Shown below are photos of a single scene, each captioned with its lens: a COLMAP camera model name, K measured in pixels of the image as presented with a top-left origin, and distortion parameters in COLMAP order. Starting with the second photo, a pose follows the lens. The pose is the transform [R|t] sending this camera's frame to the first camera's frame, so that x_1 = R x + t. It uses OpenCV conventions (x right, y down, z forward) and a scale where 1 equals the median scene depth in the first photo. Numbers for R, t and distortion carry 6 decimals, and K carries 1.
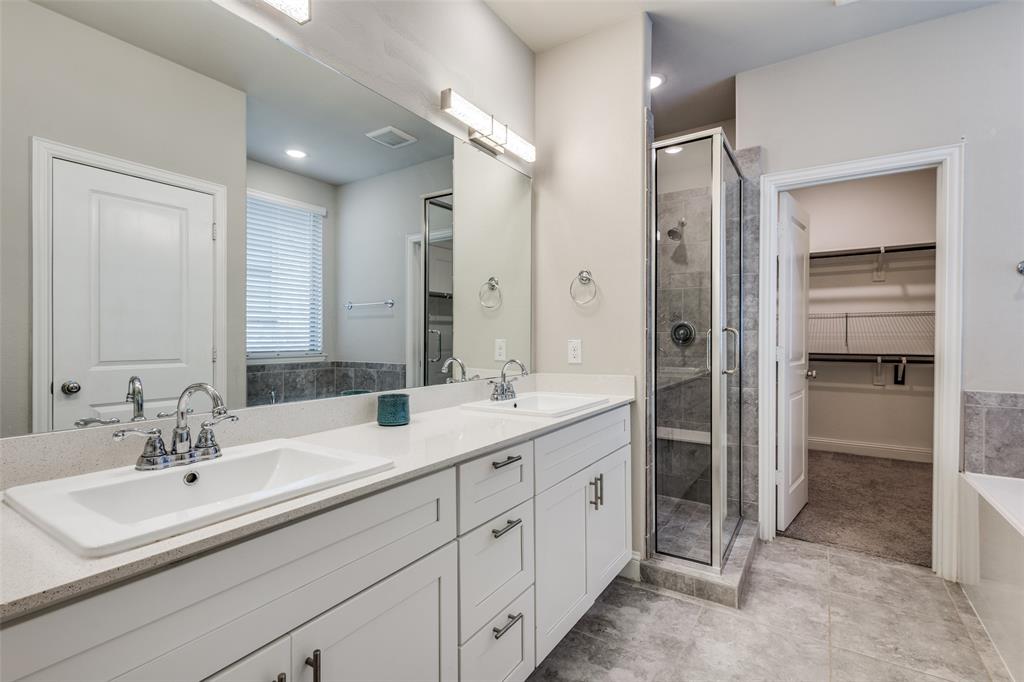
lens RADIAL K [[472.2, 0, 512.6], [0, 472.2, 338.2], [0, 0, 1]] dist [0.007909, -0.000201]
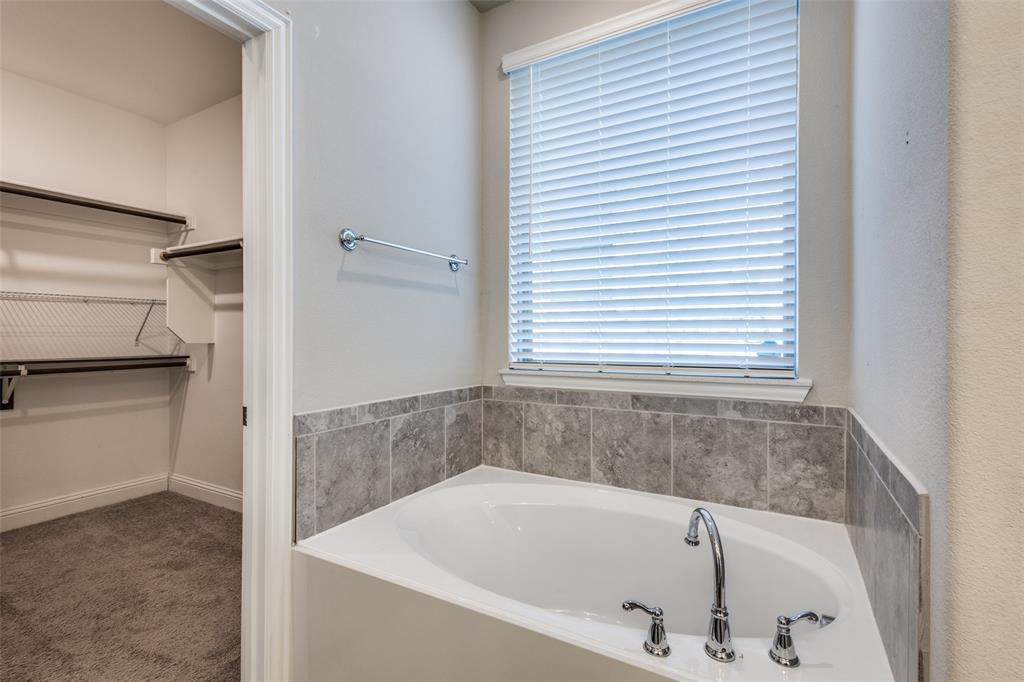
lens RADIAL K [[472.2, 0, 512.6], [0, 472.2, 338.2], [0, 0, 1]] dist [0.007909, -0.000201]
pose [[-0.062998, -0.005462, 0.997999, 0.305166], [0.003007, 0.999979, 0.005663, 0.004999], [-0.998009, 0.003357, -0.062981, 0.757808]]
